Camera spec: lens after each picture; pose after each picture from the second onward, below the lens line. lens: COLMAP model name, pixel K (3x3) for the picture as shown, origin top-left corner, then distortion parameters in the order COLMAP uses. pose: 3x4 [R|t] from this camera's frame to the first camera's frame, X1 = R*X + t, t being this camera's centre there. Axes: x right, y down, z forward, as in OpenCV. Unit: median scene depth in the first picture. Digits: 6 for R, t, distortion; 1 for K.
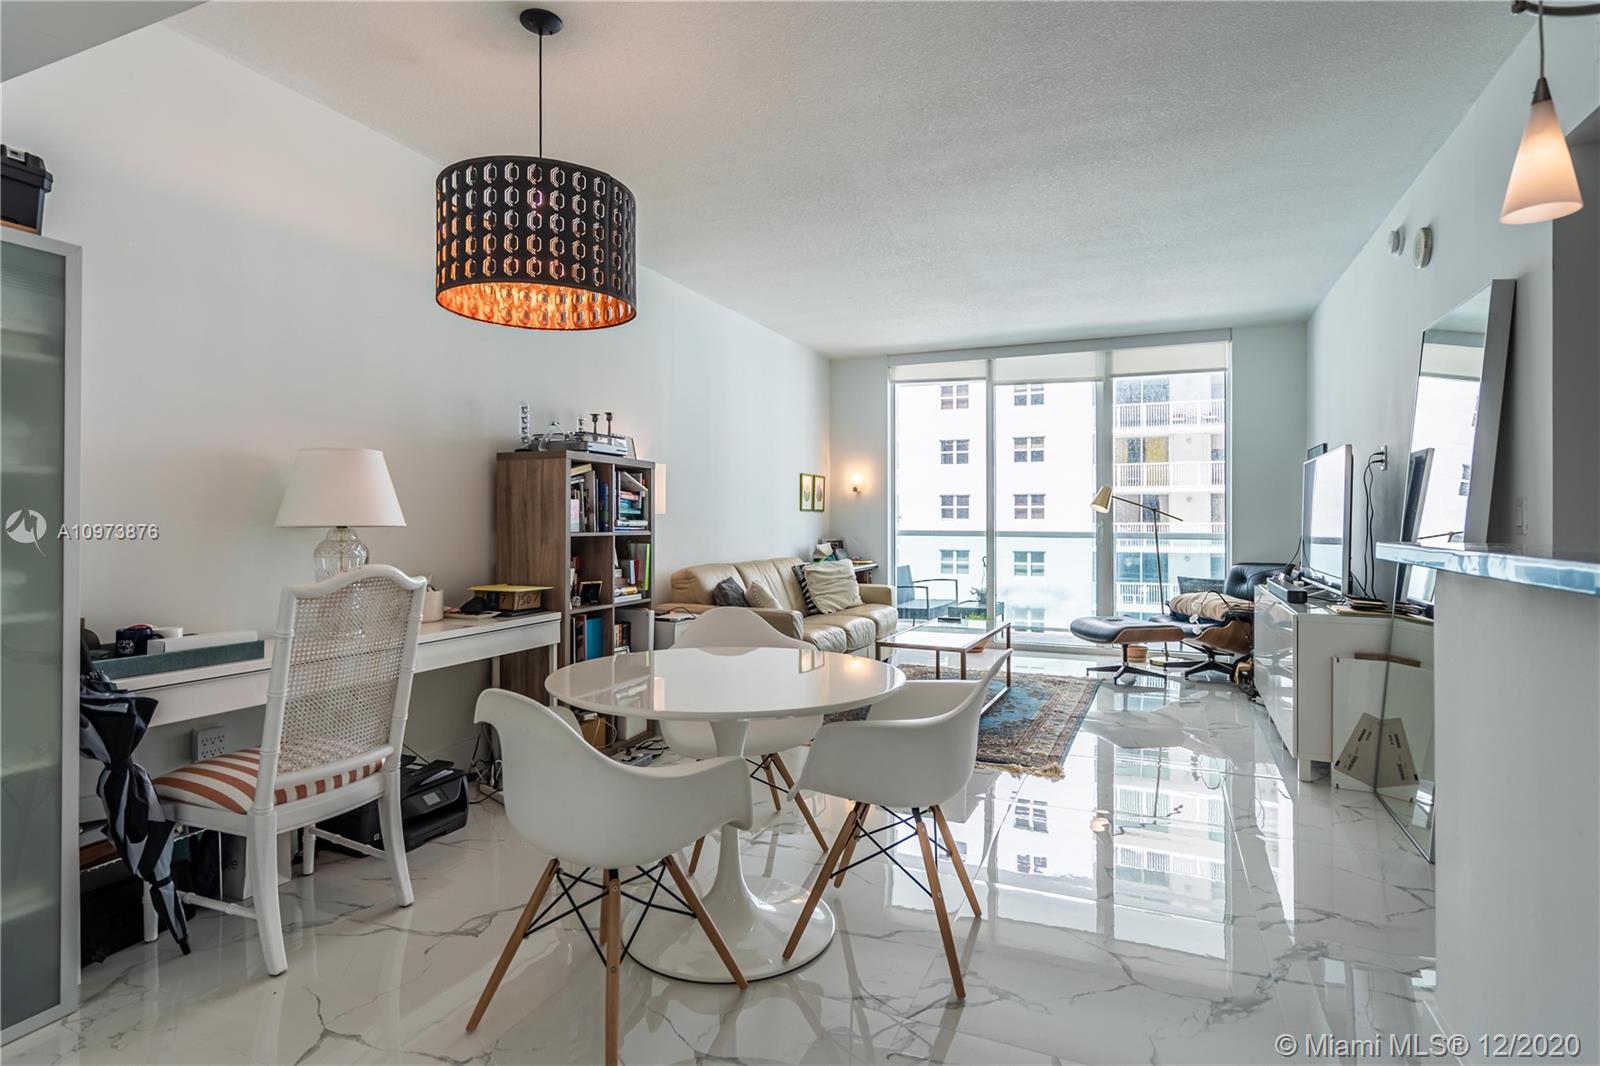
lens RADIAL K [[815.6, 0, 798.1], [0, 815.6, 515.8], [0, 0, 1]] dist [0.011104, 0.000073]
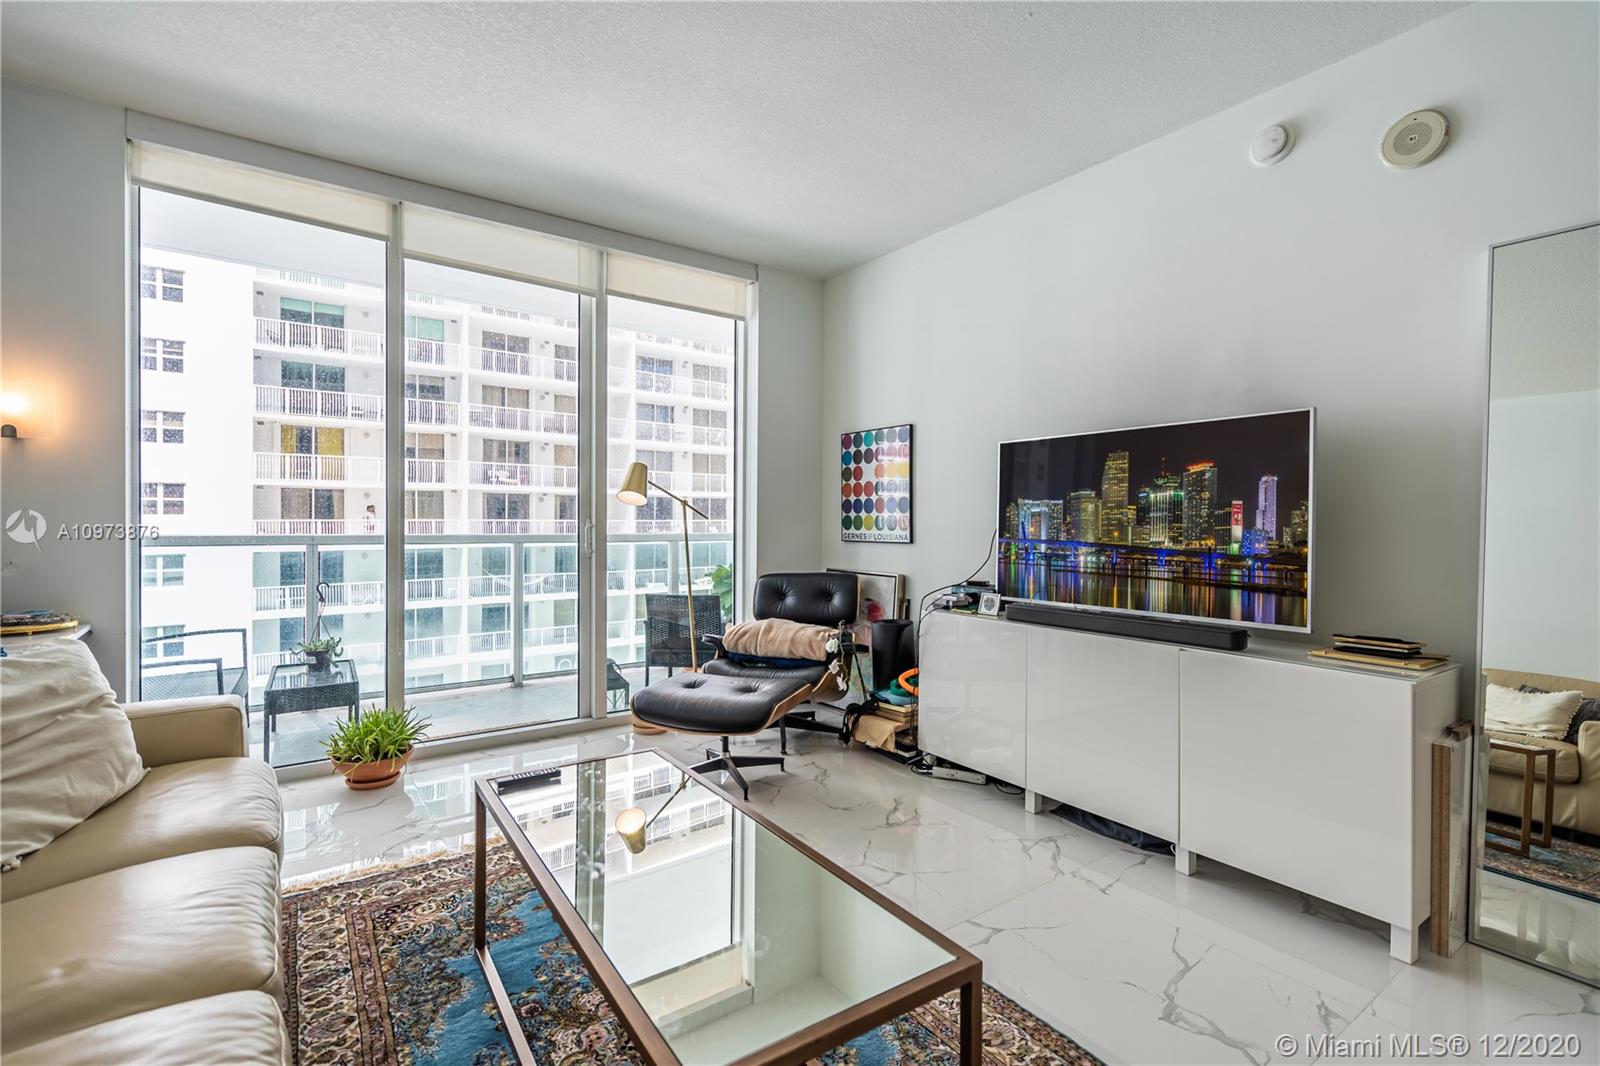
lens RADIAL K [[729.3, 0, 797.4], [0, 729.3, 527.5], [0, 0, 1]] dist [-0.000389, 0.000599]
pose [[0.515472, -0.008553, 0.856864, -0.031063], [-0.008597, 0.999848, 0.015152, 0.003183], [-0.856863, -0.015177, 0.515320, 0.518306]]
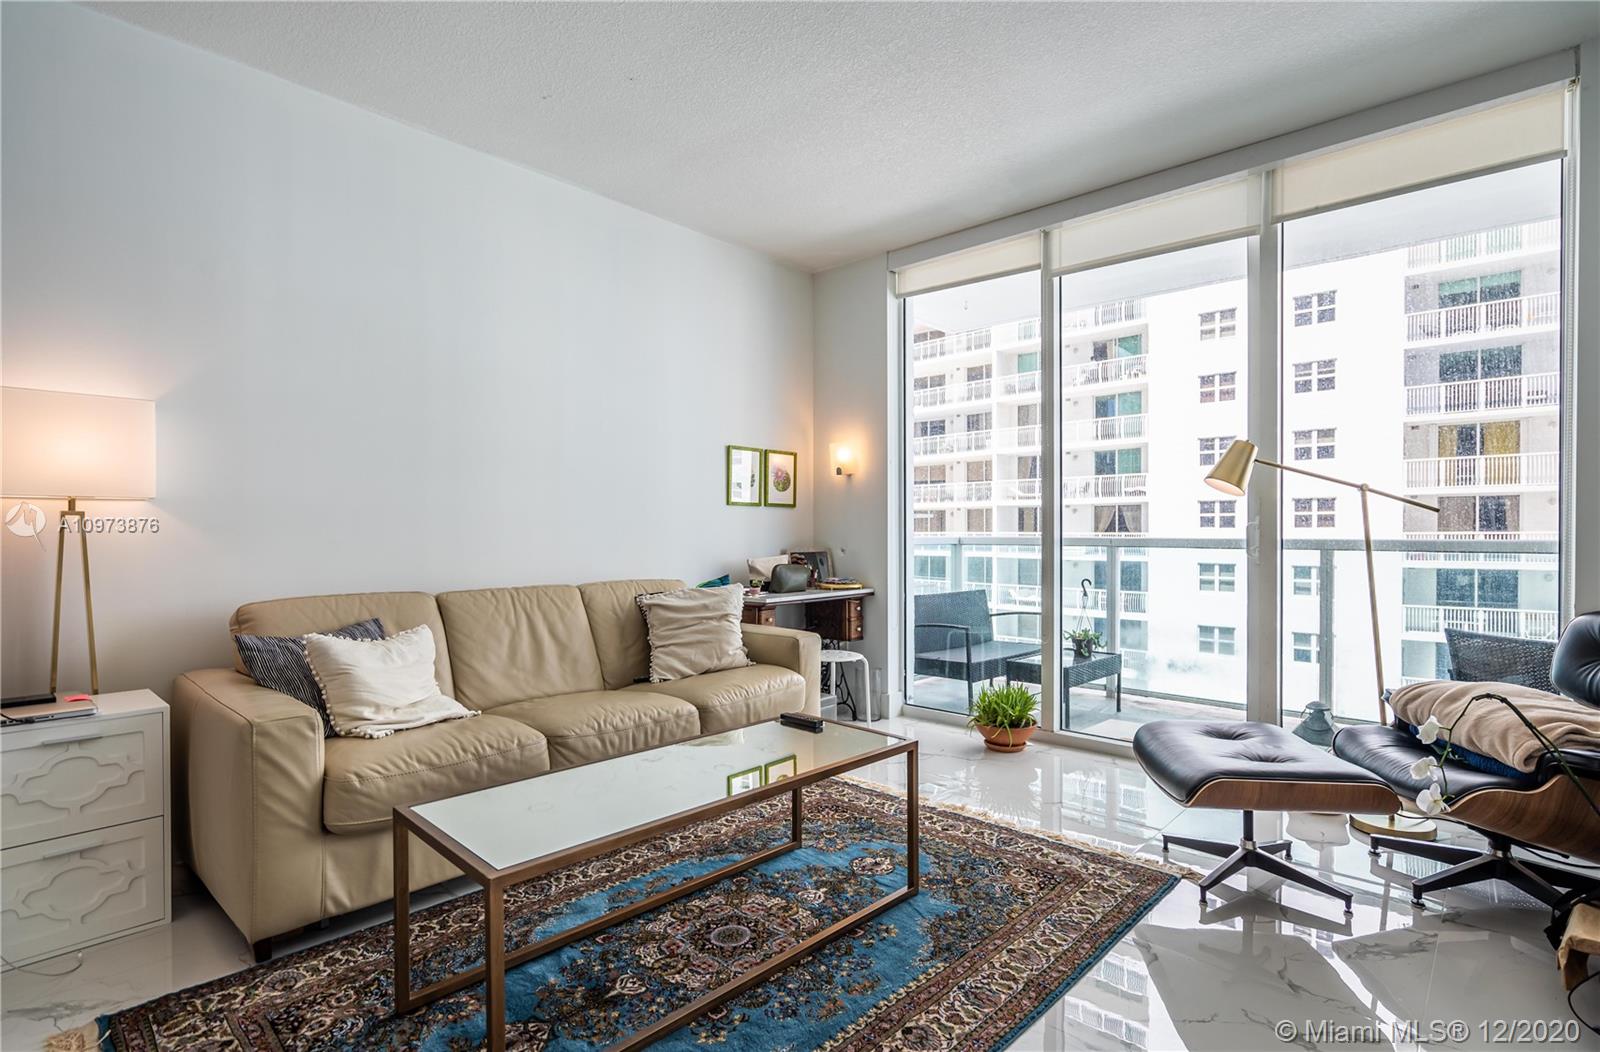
lens RADIAL K [[773.4, 0, 807.4], [0, 773.4, 543.7], [0, 0, 1]] dist [-0.003122, -0.000551]
pose [[0.946486, 0.000683, -0.322745, 0.238045], [0.005691, 0.999807, 0.018807, 0.012361], [0.322696, -0.019637, 0.946299, 0.417591]]
